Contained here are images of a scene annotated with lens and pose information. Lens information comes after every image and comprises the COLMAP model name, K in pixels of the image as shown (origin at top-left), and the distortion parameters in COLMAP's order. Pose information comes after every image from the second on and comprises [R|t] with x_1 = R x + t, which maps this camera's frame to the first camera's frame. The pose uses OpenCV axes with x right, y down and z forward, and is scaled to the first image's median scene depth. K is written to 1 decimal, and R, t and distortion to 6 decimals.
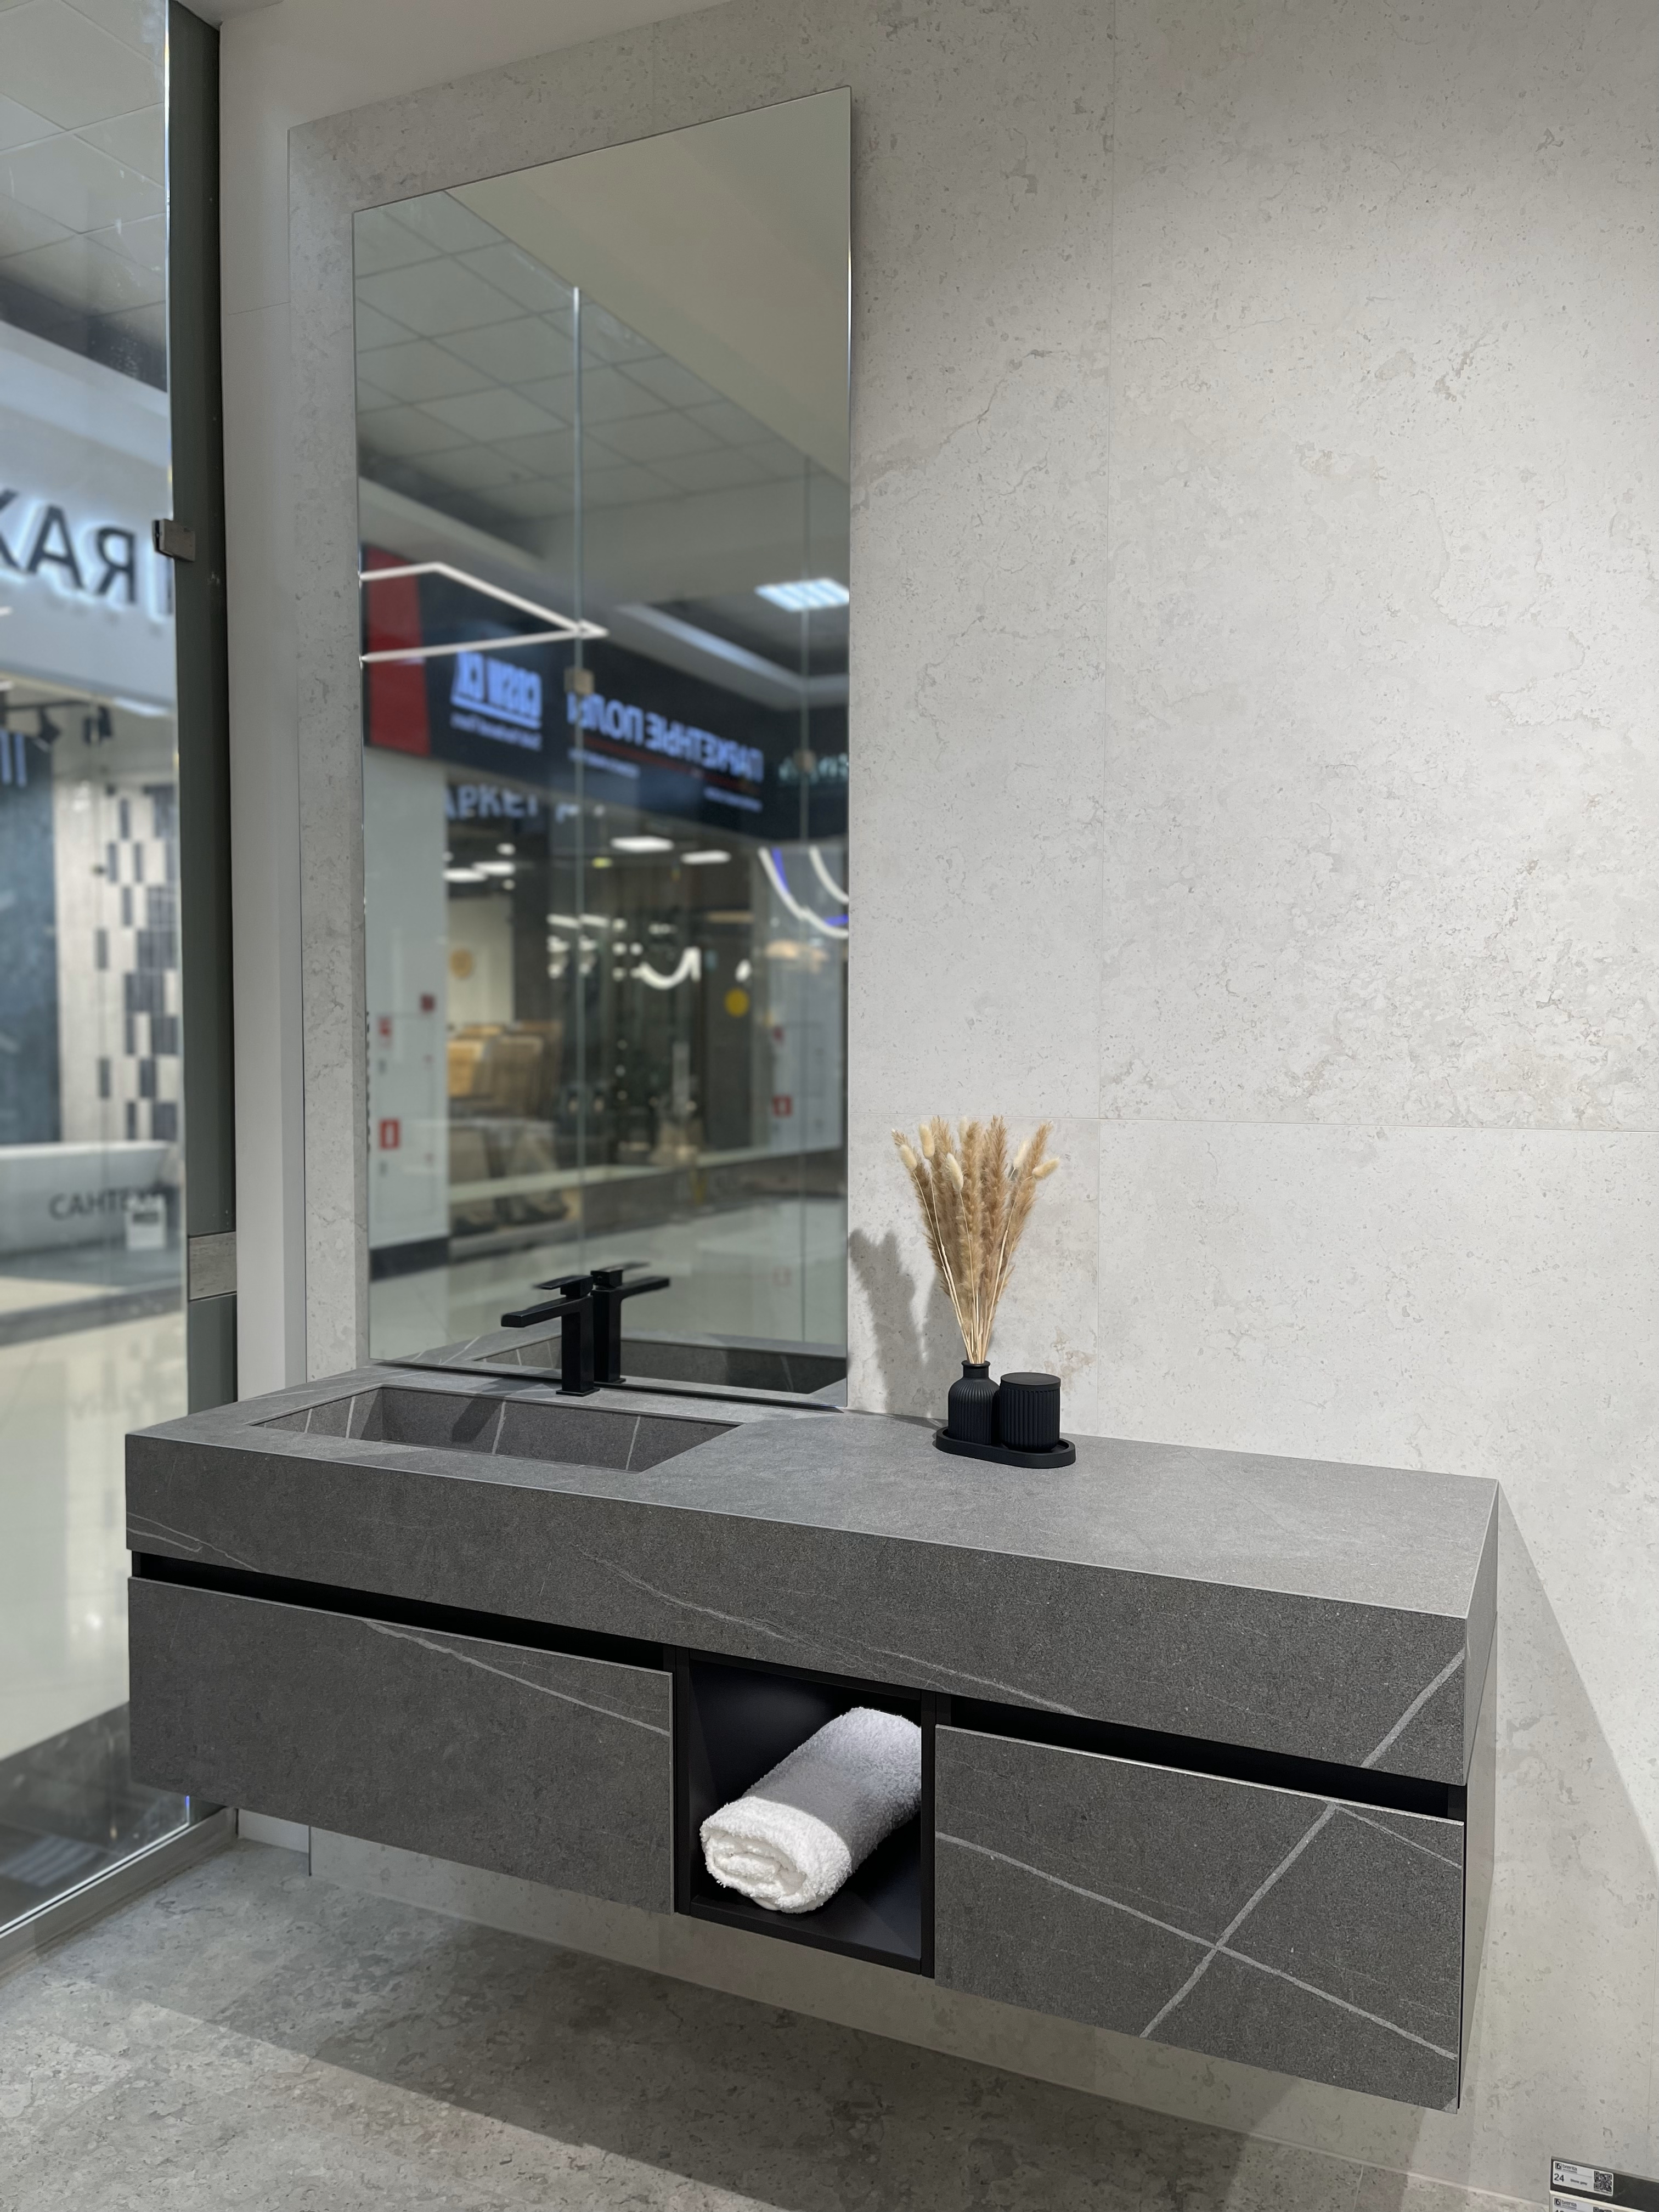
lens RADIAL K [[1675.4, 0, 825.5], [0, 1675.4, 1106.9], [0, 0, 1]] dist [0.071198, -0.092948]
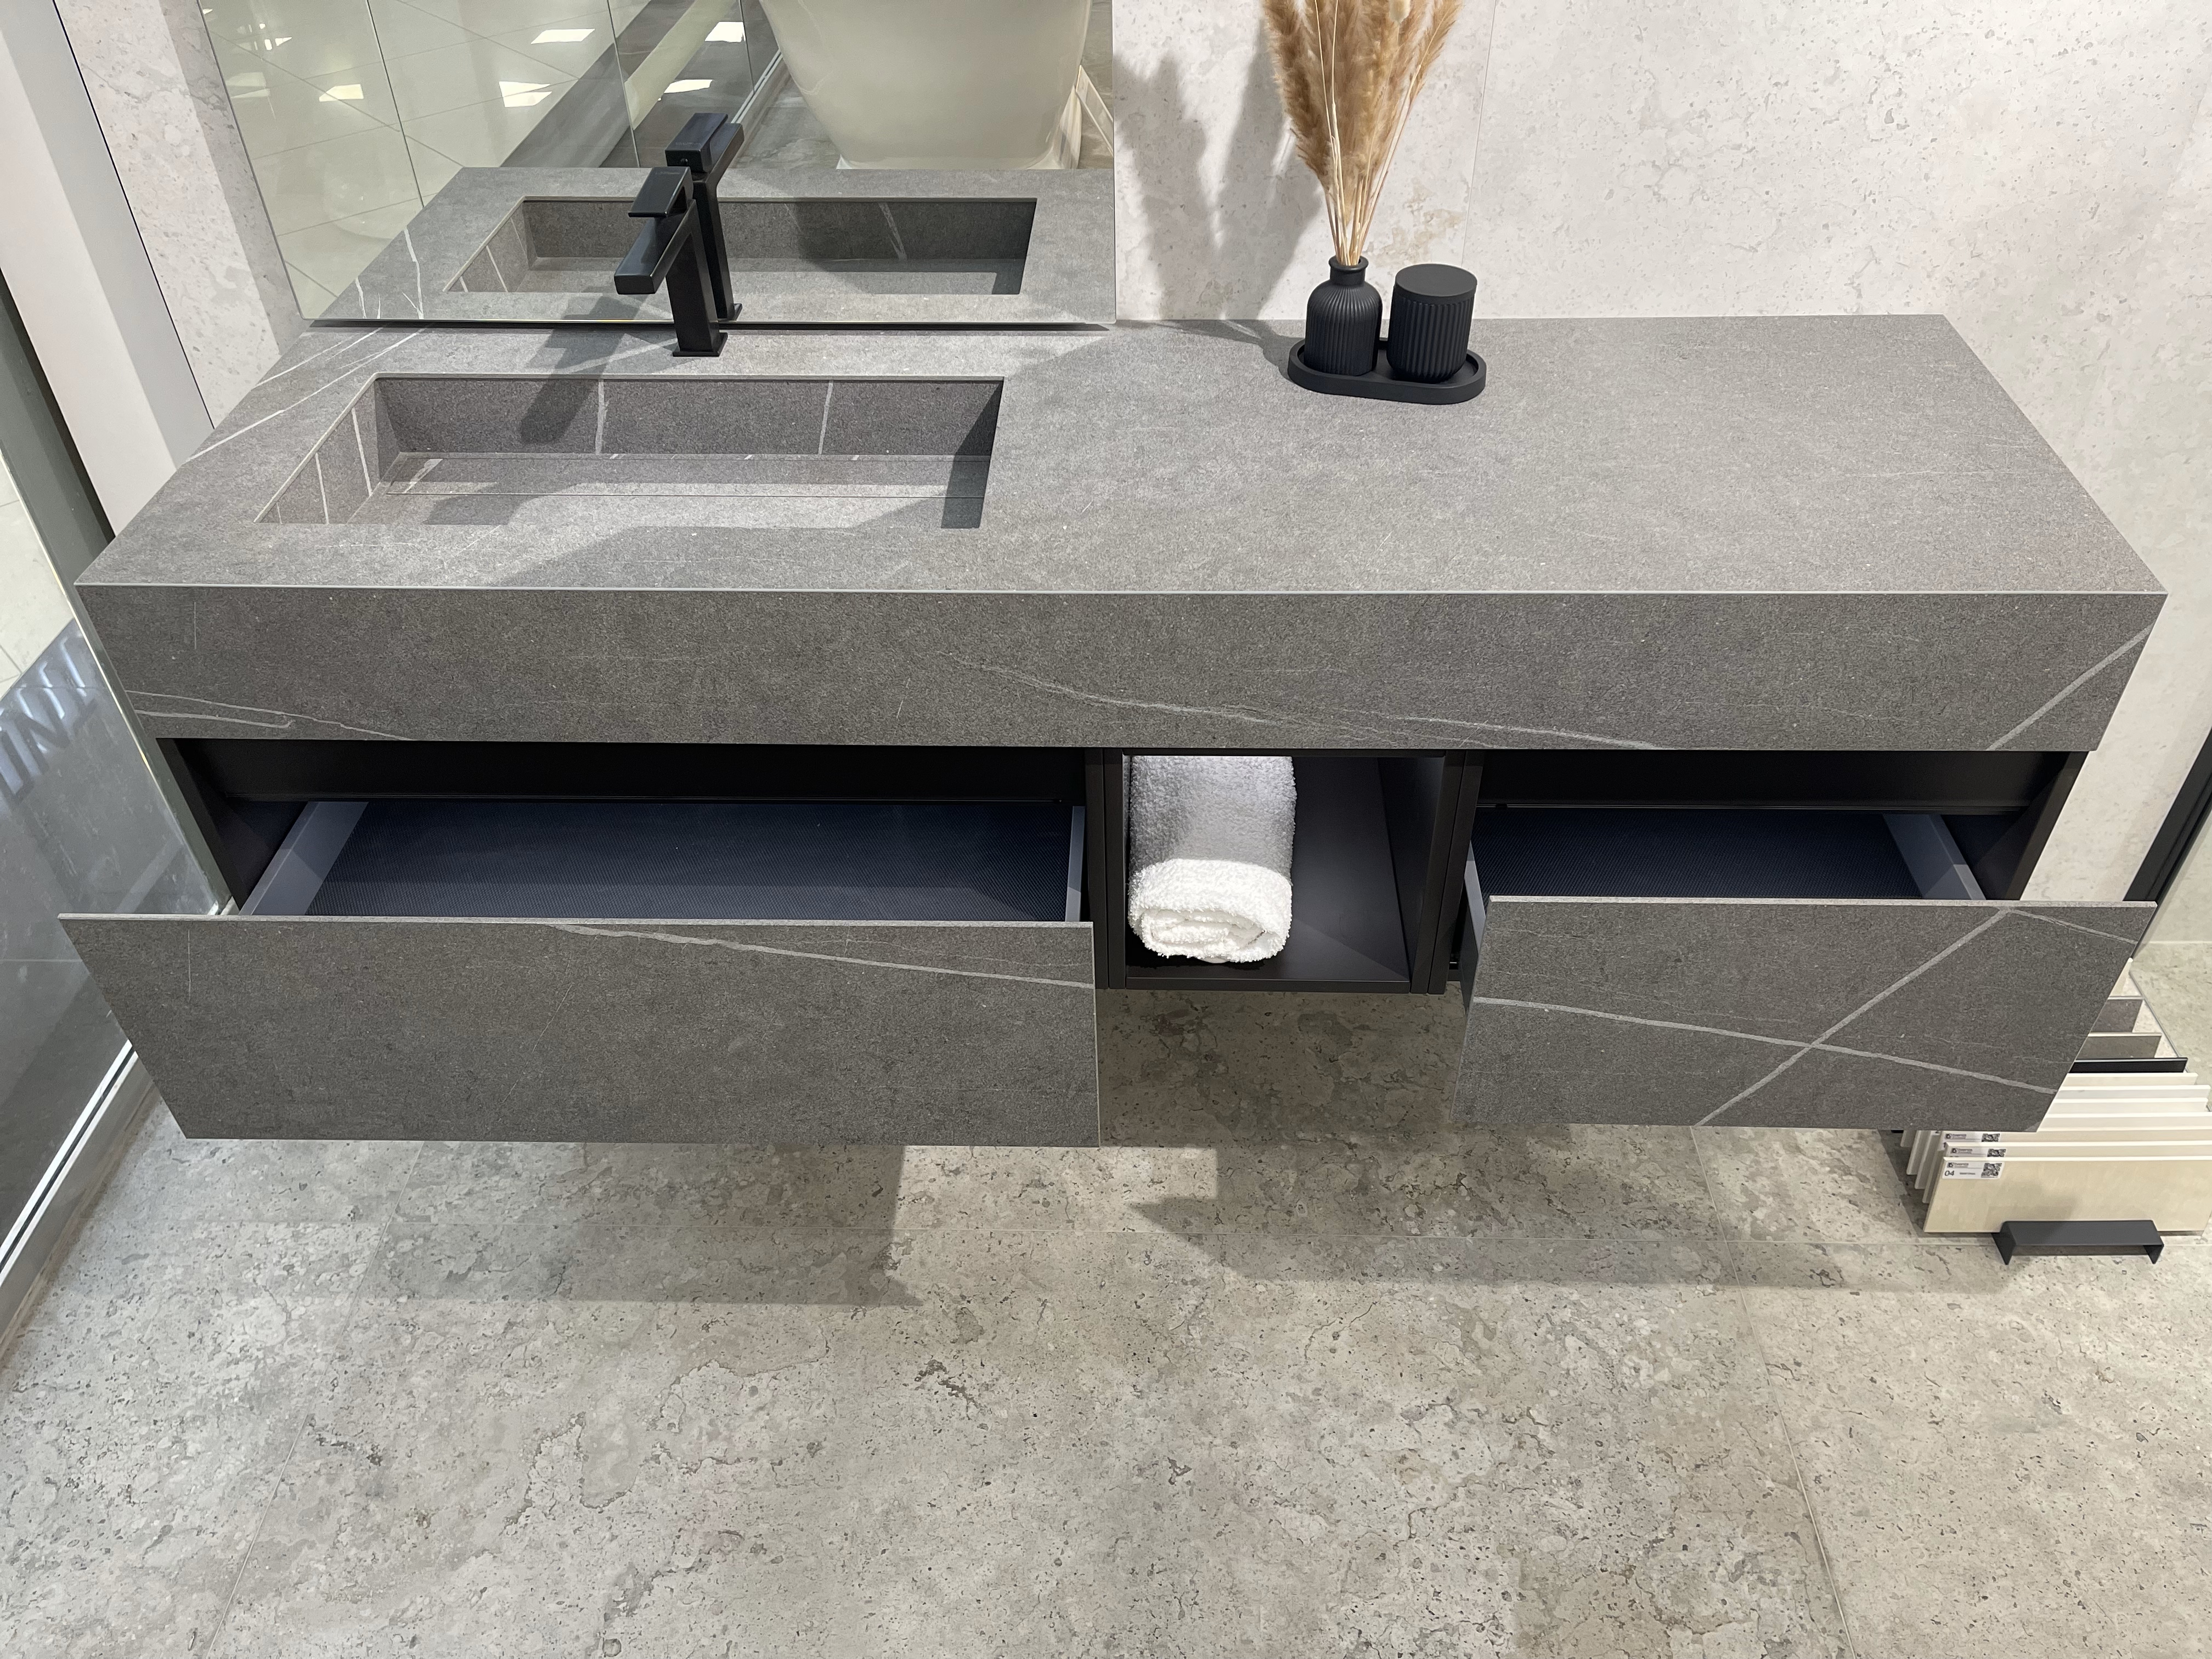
lens RADIAL K [[1675.4, 0, 1107.5], [0, 1675.4, 837.5], [0, 0, 1]] dist [0.071198, -0.092948]
pose [[0.921061, -0.264495, 0.285815, -0.292620], [0.033955, 0.785704, 0.617670, -0.110787], [-0.387936, -0.559207, 0.732662, 0.383503]]
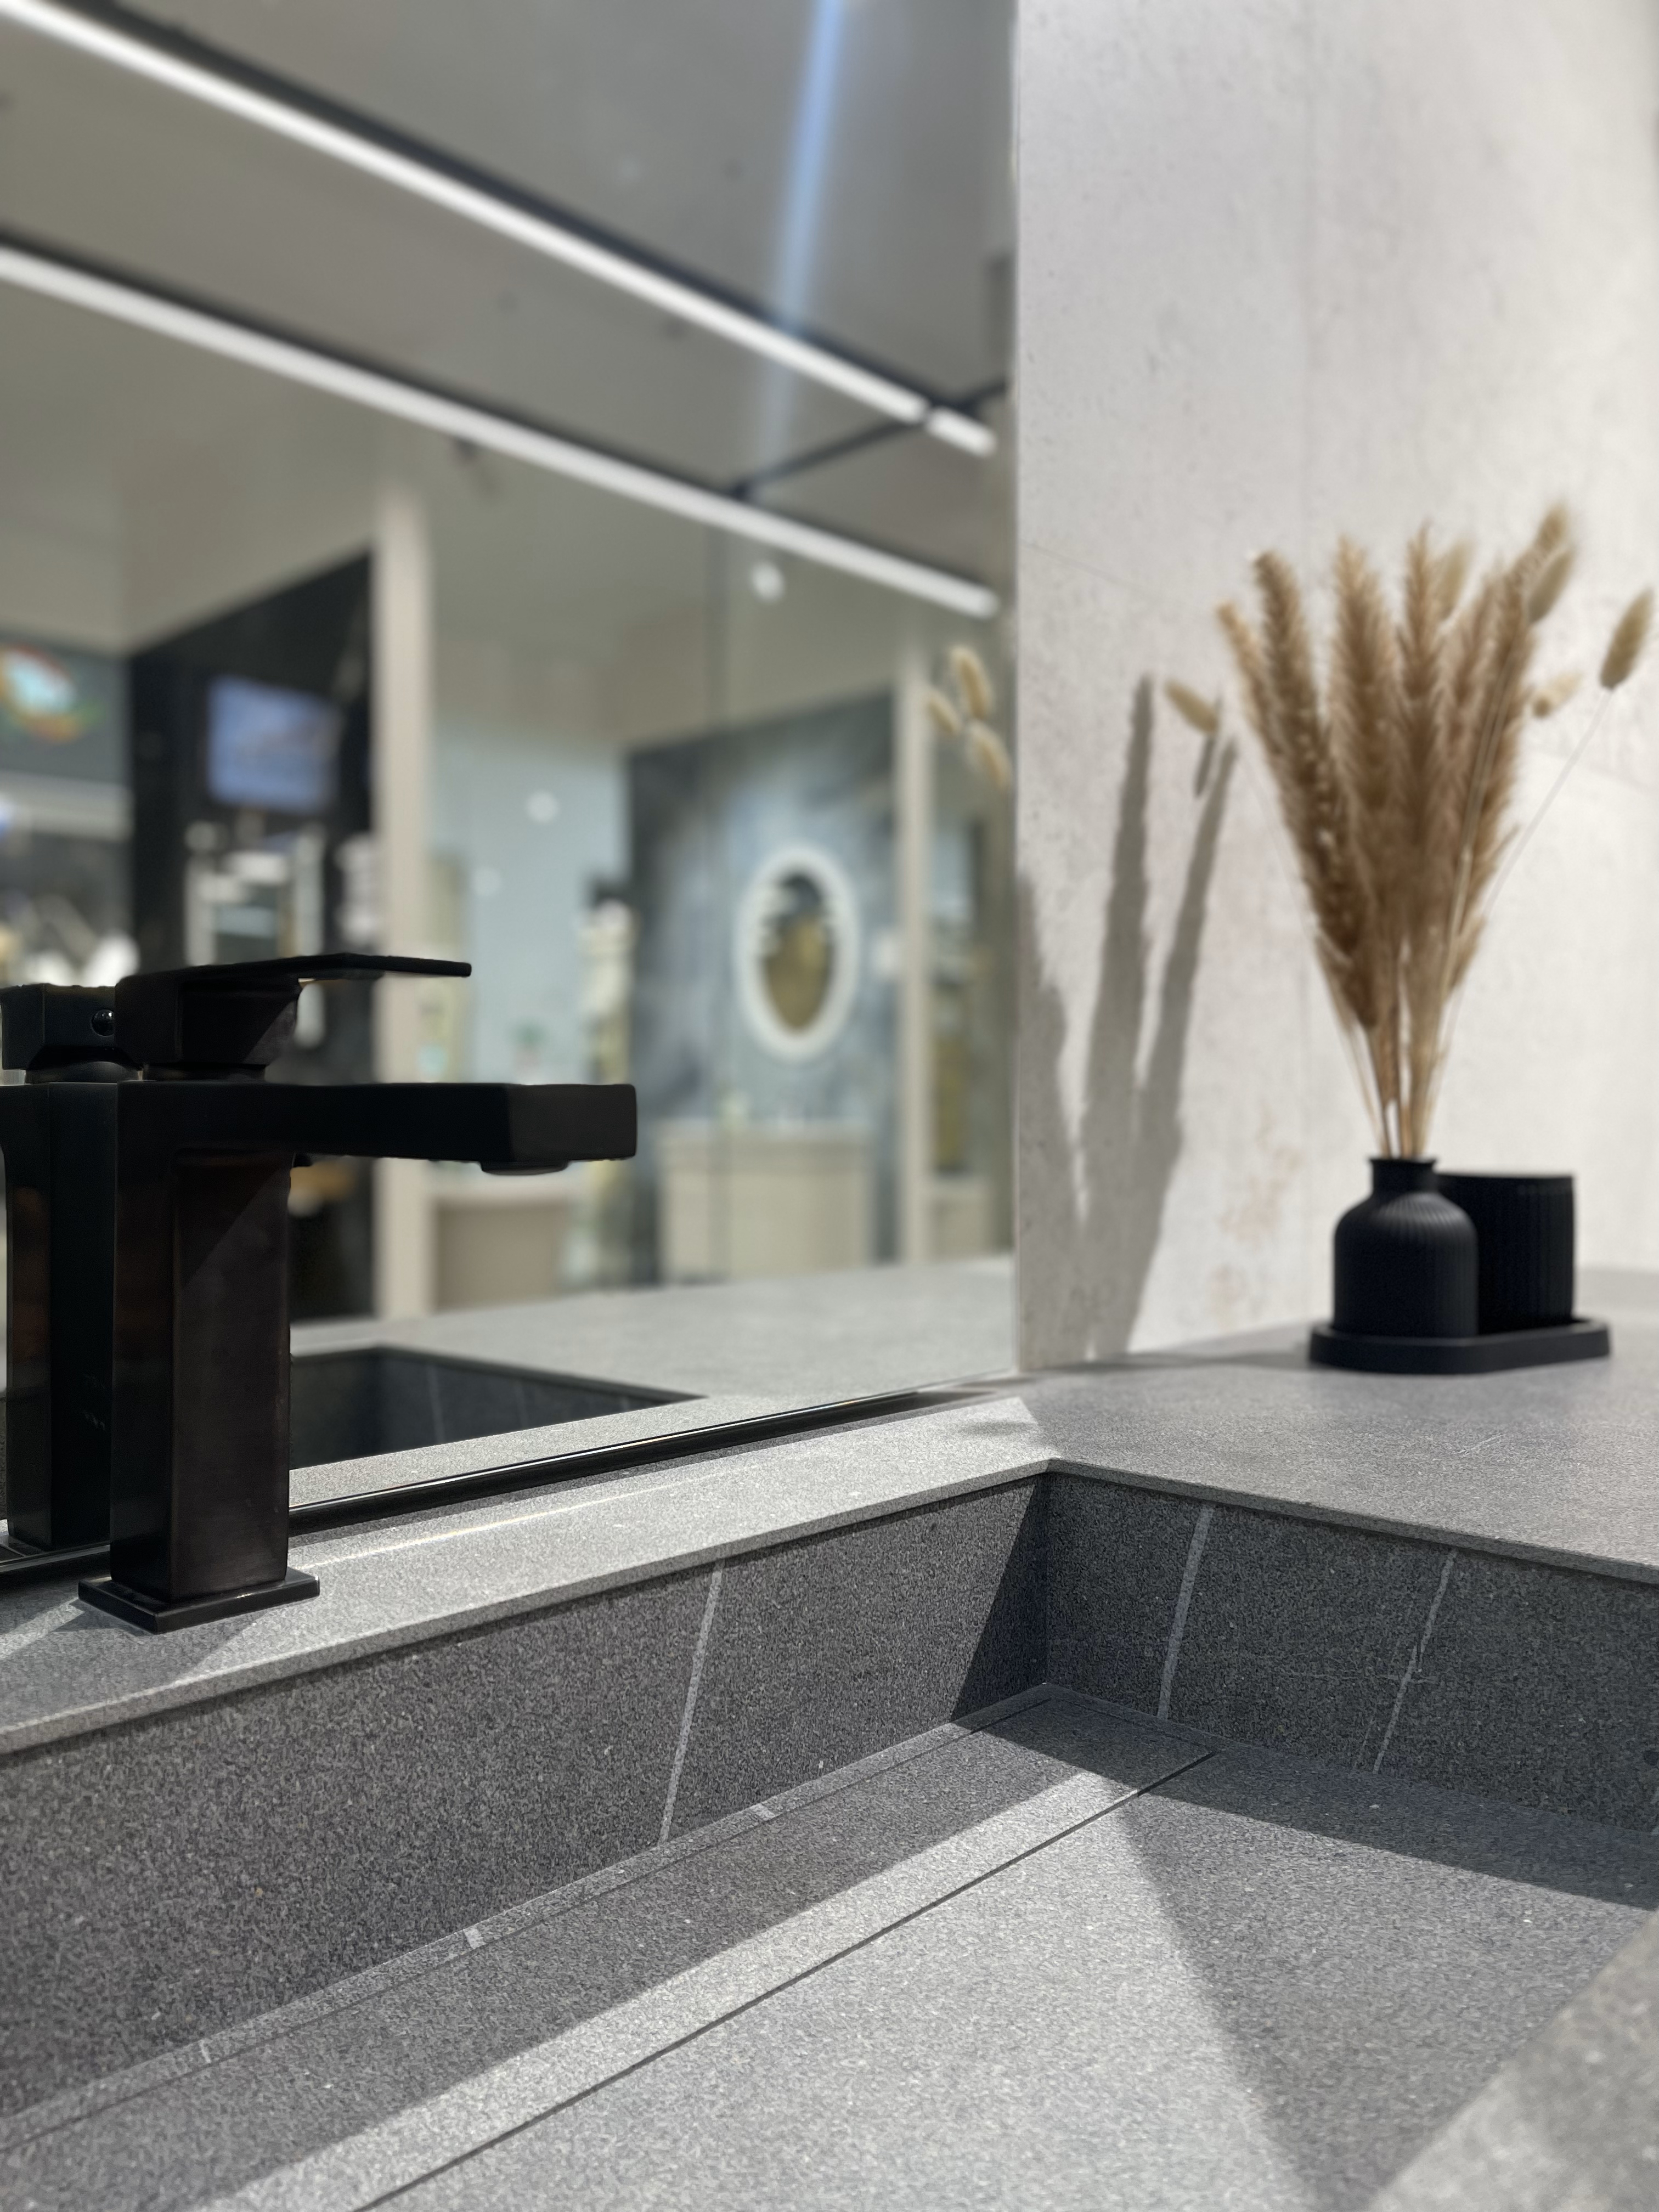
lens RADIAL K [[1675.4, 0, 827.0], [0, 1675.4, 1112.9], [0, 0, 1]] dist [0.071198, -0.092948]
pose [[0.321394, -0.006384, 0.946924, -0.362929], [0.046201, 0.998892, -0.008947, 0.144760], [-0.945818, 0.046625, 0.321332, 1.043713]]
